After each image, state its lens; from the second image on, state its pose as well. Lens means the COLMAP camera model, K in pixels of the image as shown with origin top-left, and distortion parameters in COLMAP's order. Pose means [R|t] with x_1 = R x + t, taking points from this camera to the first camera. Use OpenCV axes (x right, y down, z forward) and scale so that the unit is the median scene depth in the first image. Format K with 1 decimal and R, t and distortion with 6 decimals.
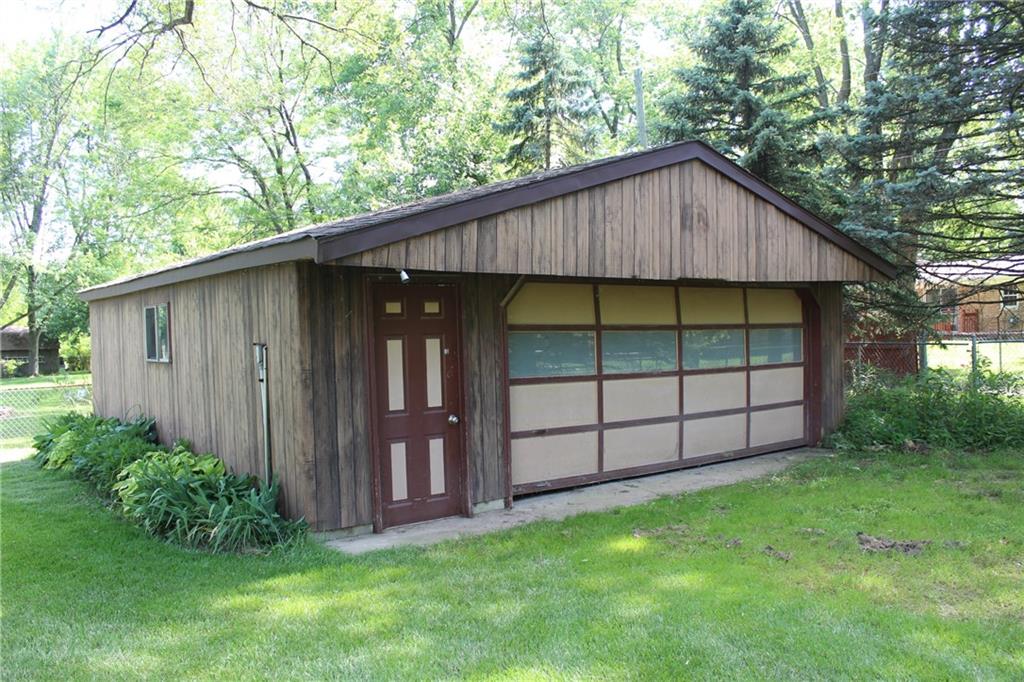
lens RADIAL K [[840.4, 0, 510.7], [0, 840.4, 356.0], [0, 0, 1]] dist [-0.168412, 0.143952]
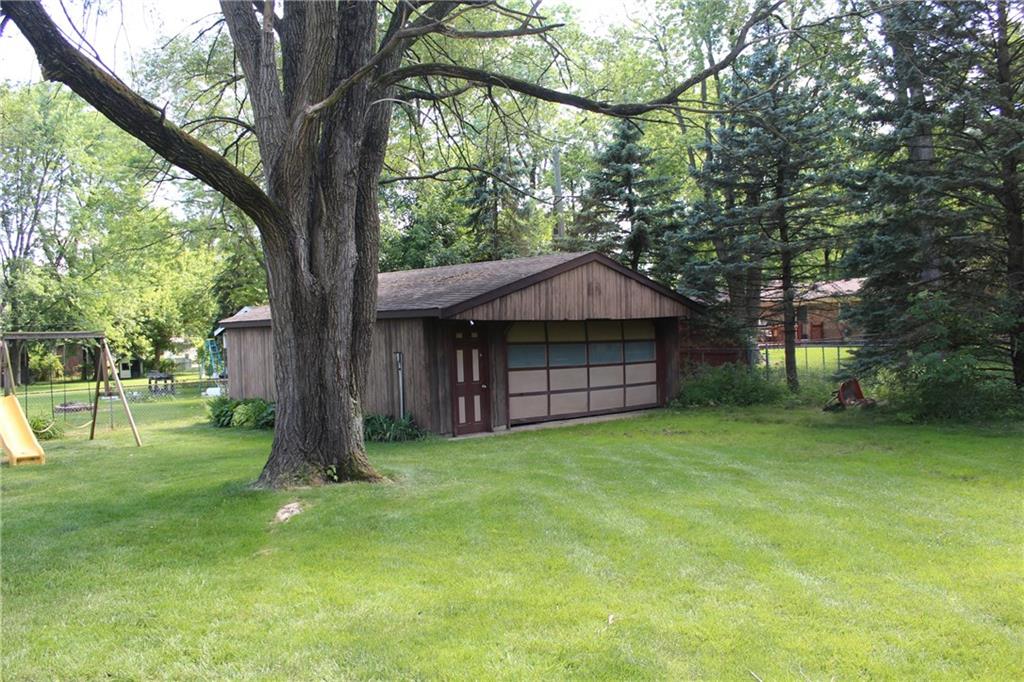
lens RADIAL K [[840.4, 0, 510.7], [0, 840.4, 356.0], [0, 0, 1]] dist [-0.168412, 0.143952]
pose [[0.994323, -0.009917, 0.105940, -0.205196], [0.011215, 0.999869, -0.011659, 0.019937], [-0.105811, 0.012781, 0.994304, -1.039468]]
